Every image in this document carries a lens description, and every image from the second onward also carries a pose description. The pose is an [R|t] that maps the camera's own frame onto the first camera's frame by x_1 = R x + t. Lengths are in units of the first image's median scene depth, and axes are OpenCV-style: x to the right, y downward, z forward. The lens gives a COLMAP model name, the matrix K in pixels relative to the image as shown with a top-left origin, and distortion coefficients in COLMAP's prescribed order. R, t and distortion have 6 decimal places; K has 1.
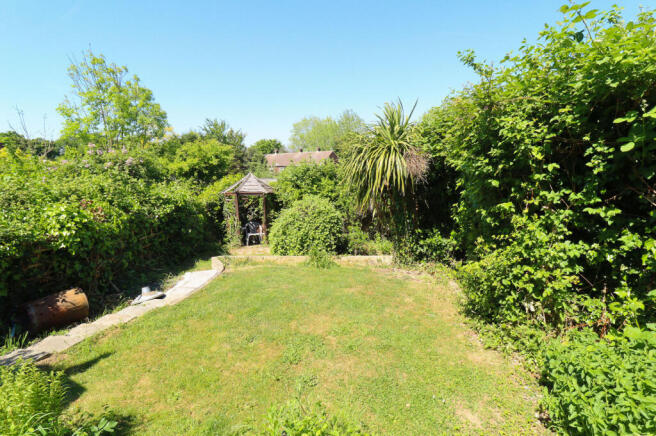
lens RADIAL K [[332.2, 0, 345.1], [0, 332.2, 218.8], [0, 0, 1]] dist [-0.024089, -0.000461]
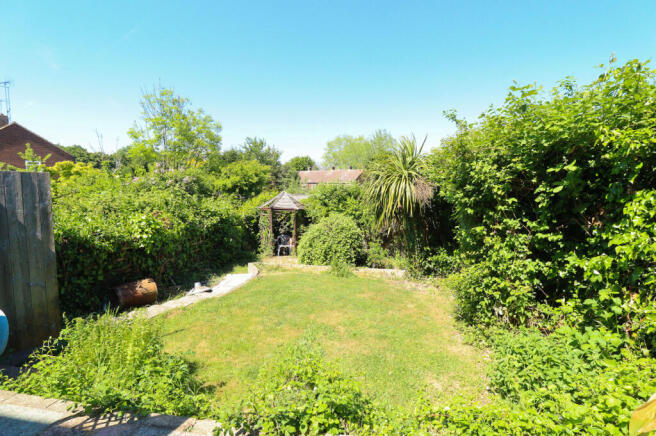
lens RADIAL K [[332.2, 0, 345.1], [0, 332.2, 218.8], [0, 0, 1]] dist [-0.024089, -0.000461]
pose [[0.995084, 0.038648, -0.091185, 0.055962], [-0.043234, 0.997869, -0.048872, 0.003747], [0.089102, 0.052574, 0.994634, -0.211376]]
